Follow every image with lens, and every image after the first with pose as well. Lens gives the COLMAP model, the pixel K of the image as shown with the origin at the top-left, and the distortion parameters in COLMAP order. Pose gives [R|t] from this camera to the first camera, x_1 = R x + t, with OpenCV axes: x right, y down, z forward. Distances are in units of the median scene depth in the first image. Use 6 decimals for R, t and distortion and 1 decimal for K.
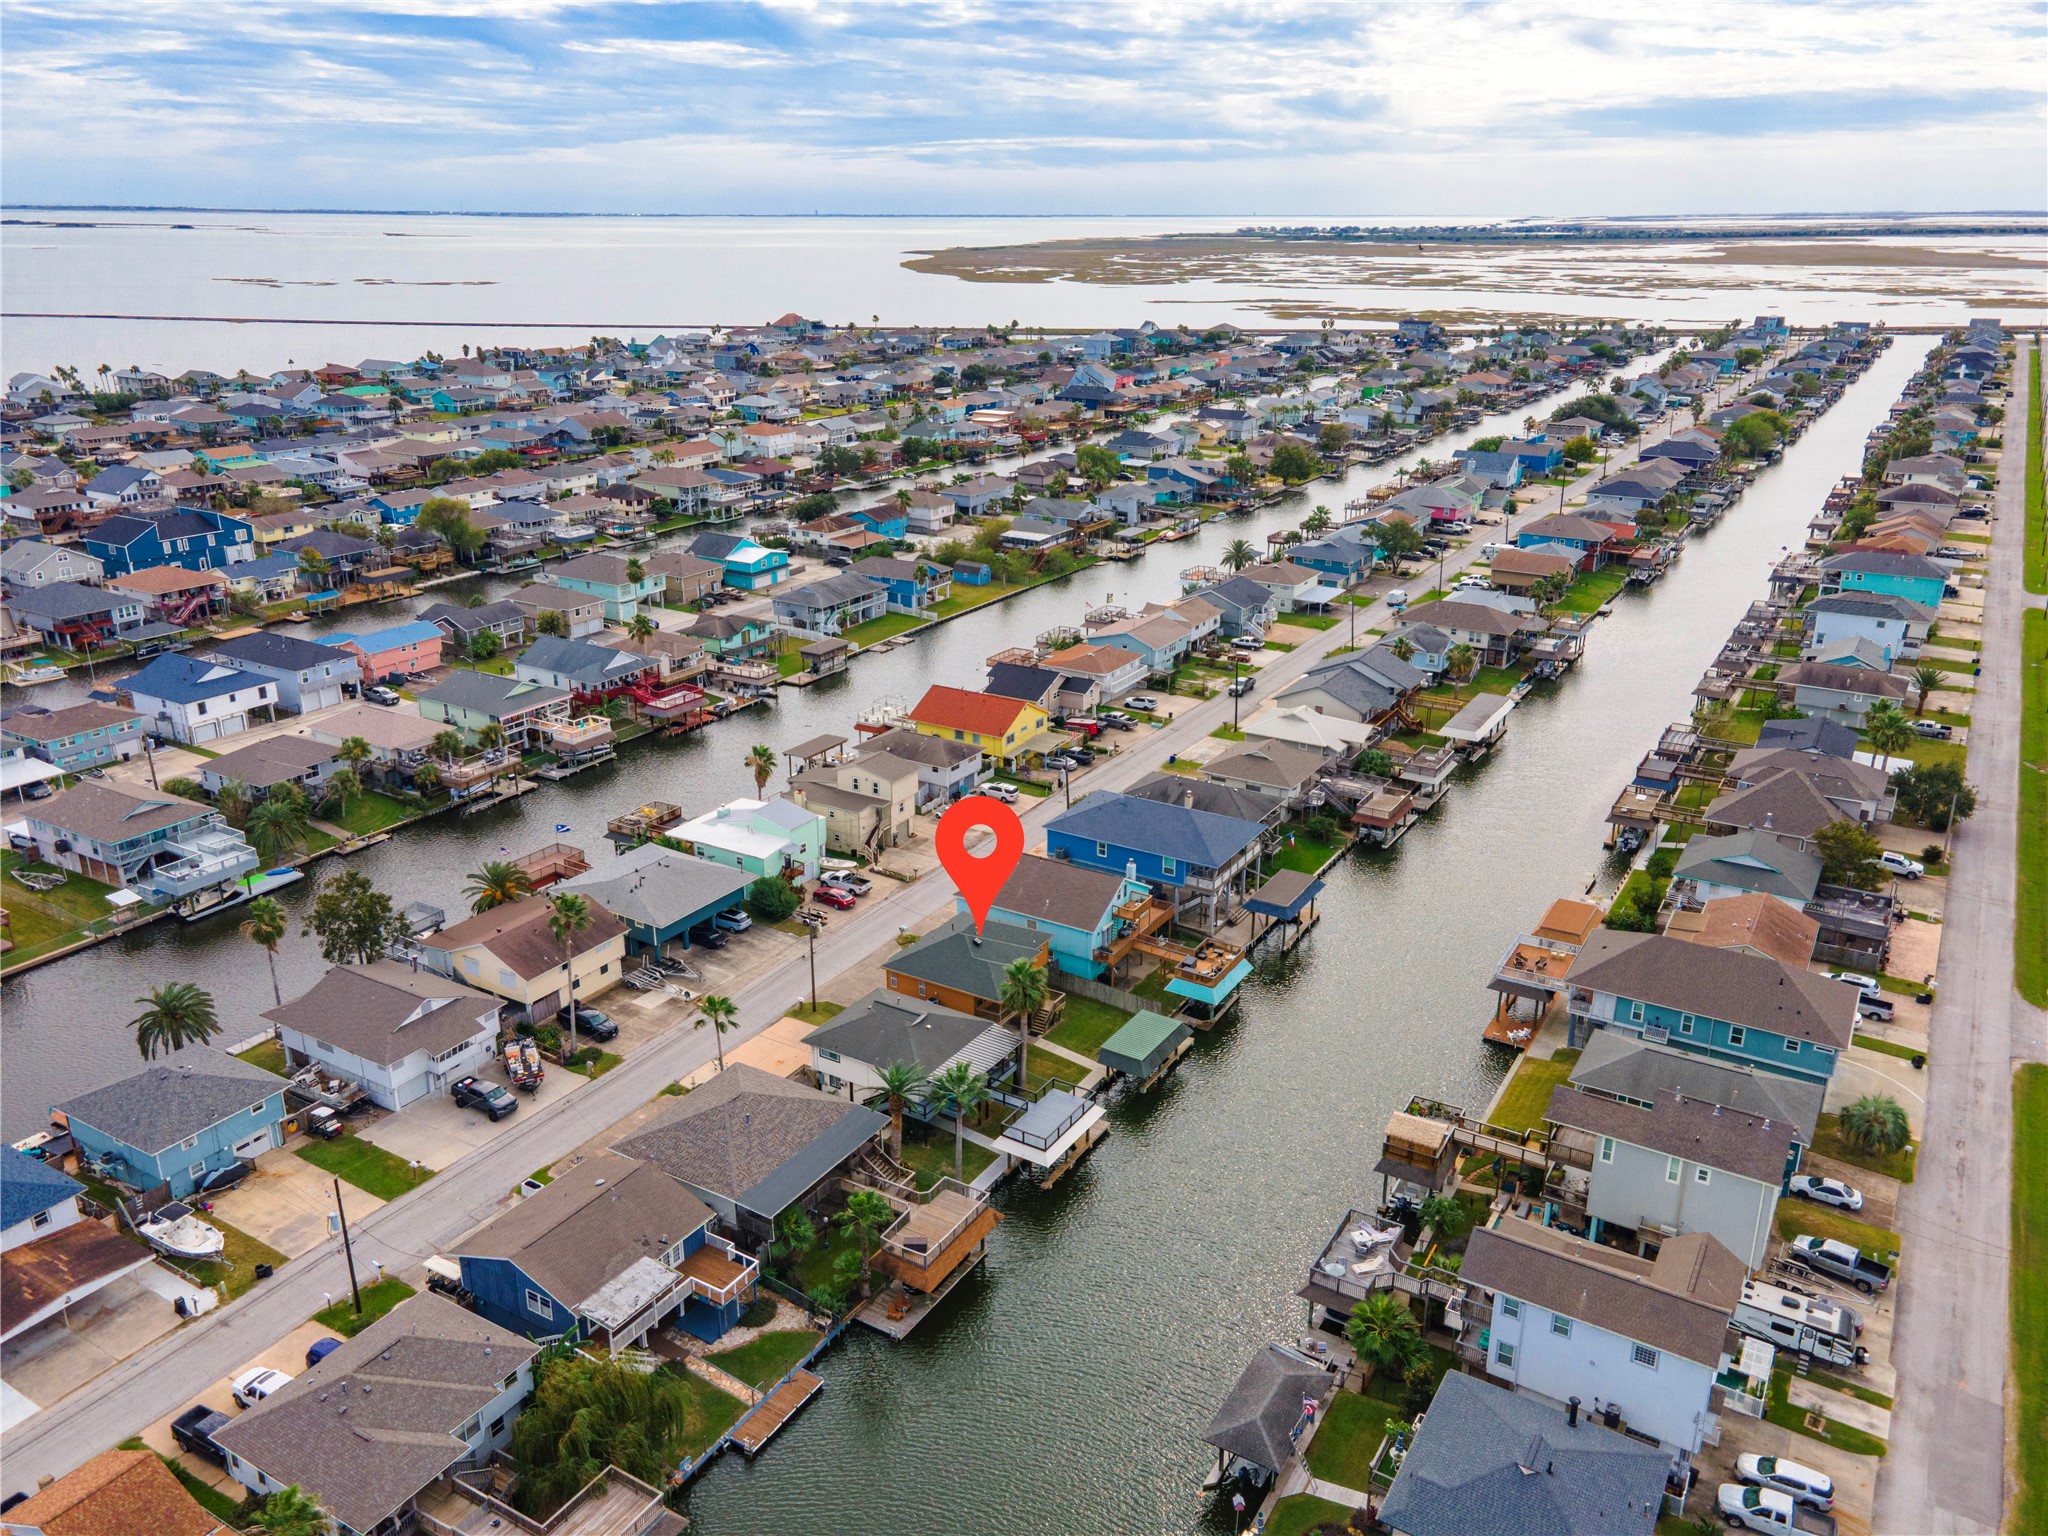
lens RADIAL K [[1586.6, 0, 1024.0], [0, 1586.6, 768.0], [0, 0, 1]] dist [0.047383, 0.010013]
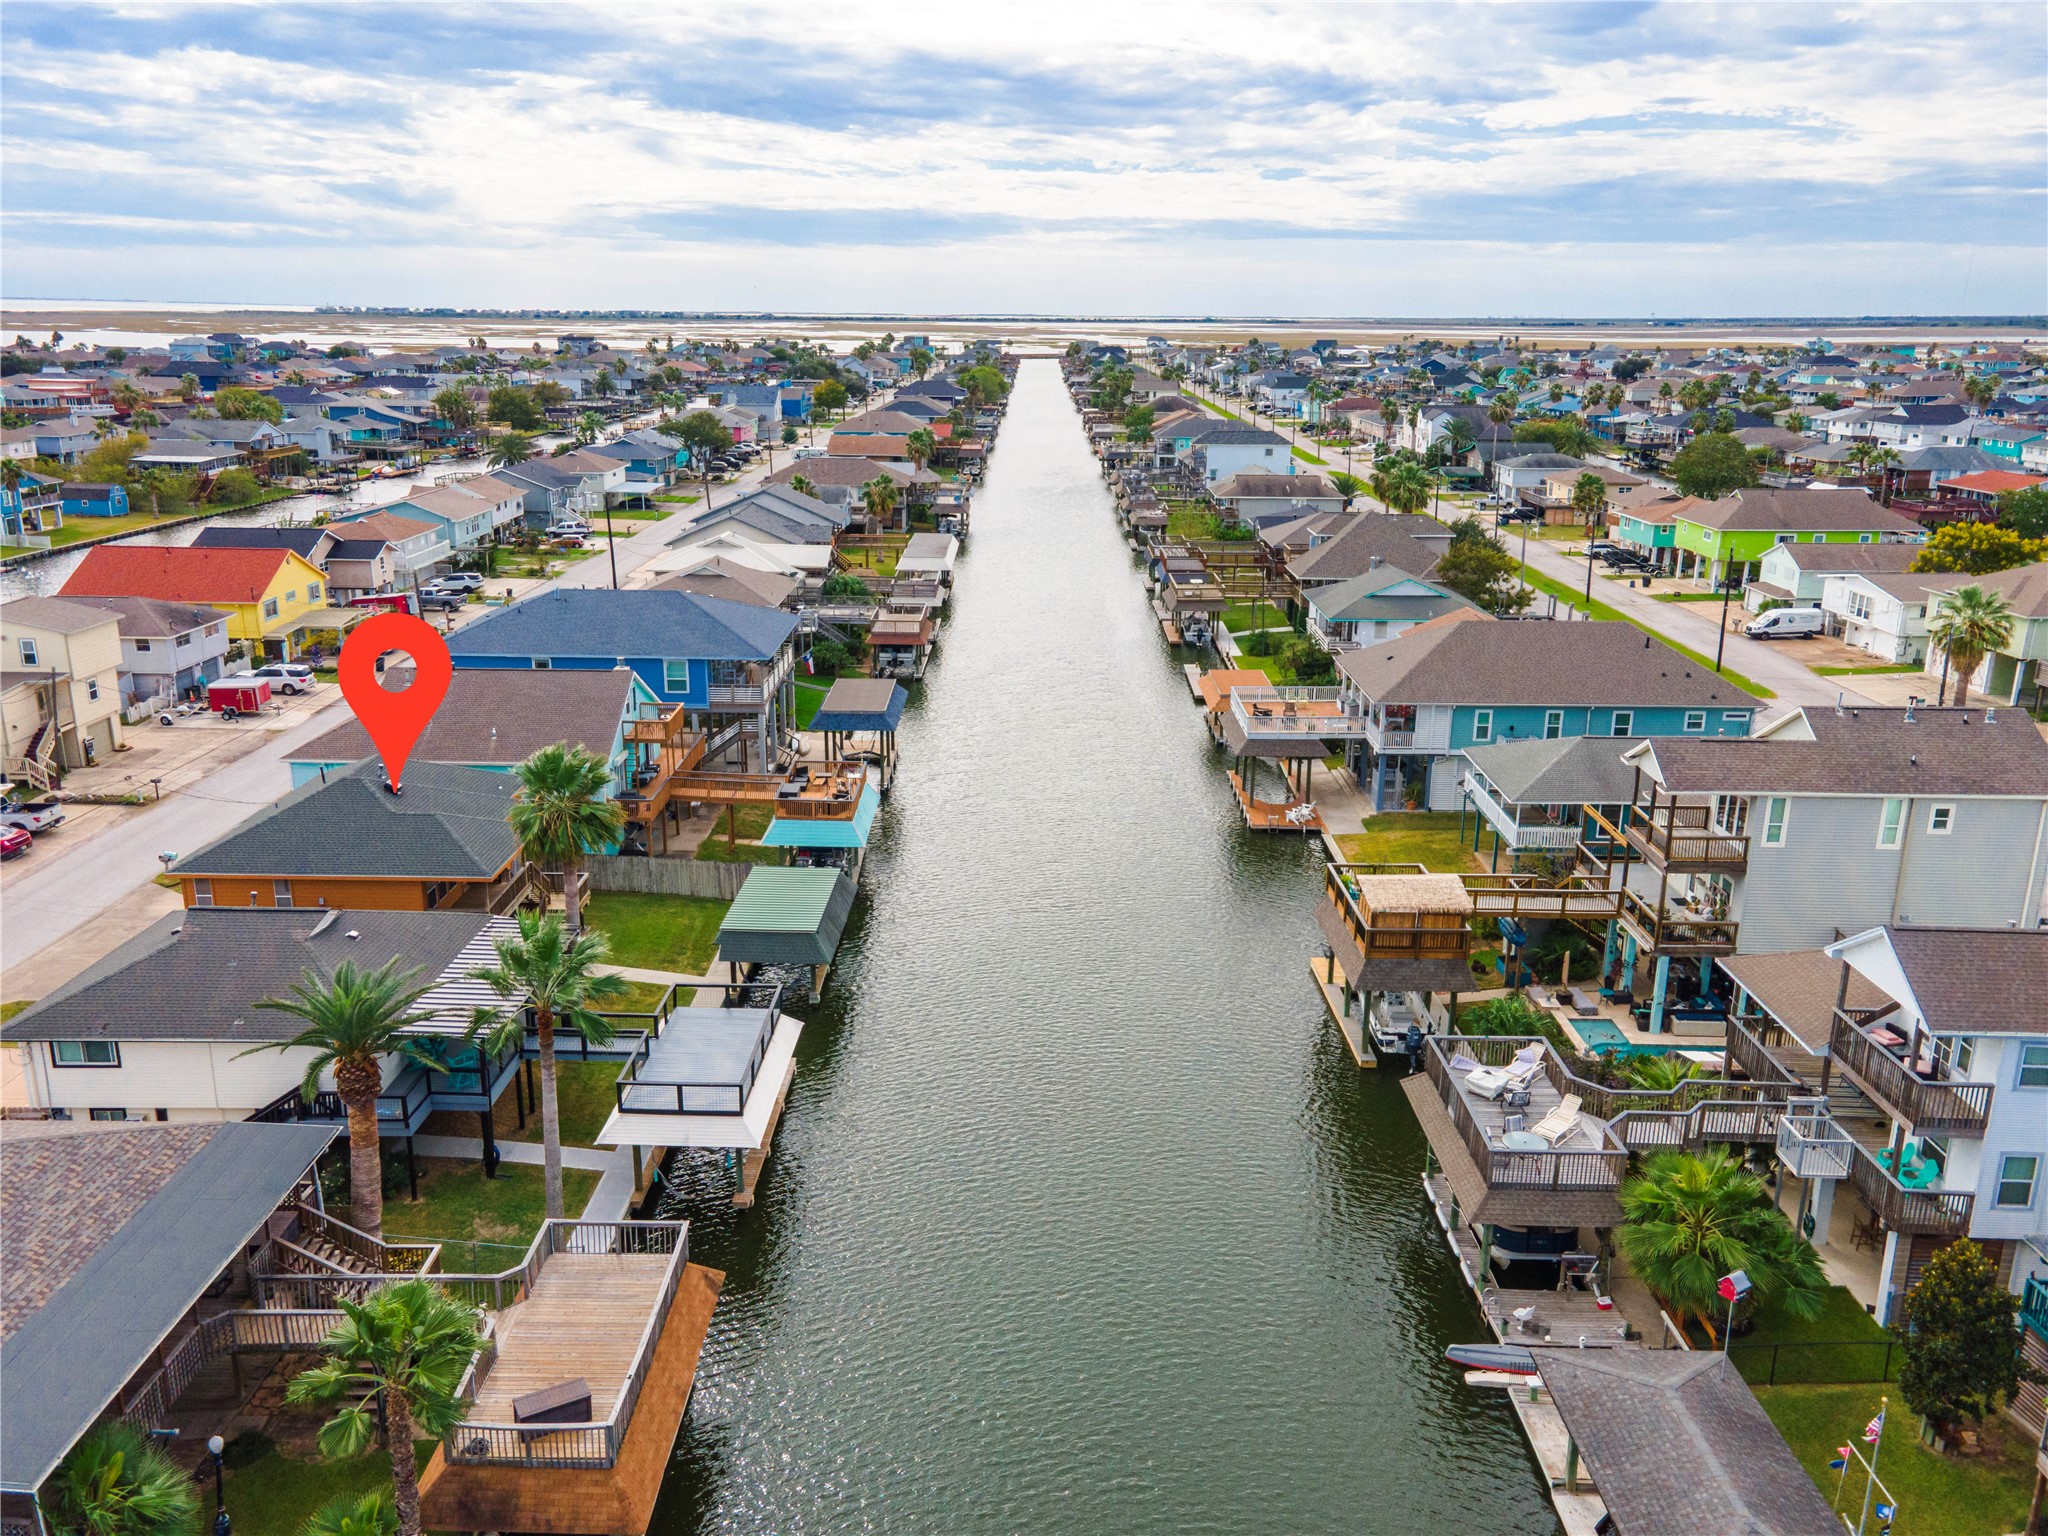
lens RADIAL K [[1586.6, 0, 1024.0], [0, 1586.6, 768.0], [0, 0, 1]] dist [0.047383, 0.010013]
pose [[0.858544, -0.132781, 0.495248, -0.075468], [0.166950, 0.985644, -0.025158, 0.107963], [-0.484798, 0.104281, 0.868387, 0.363608]]
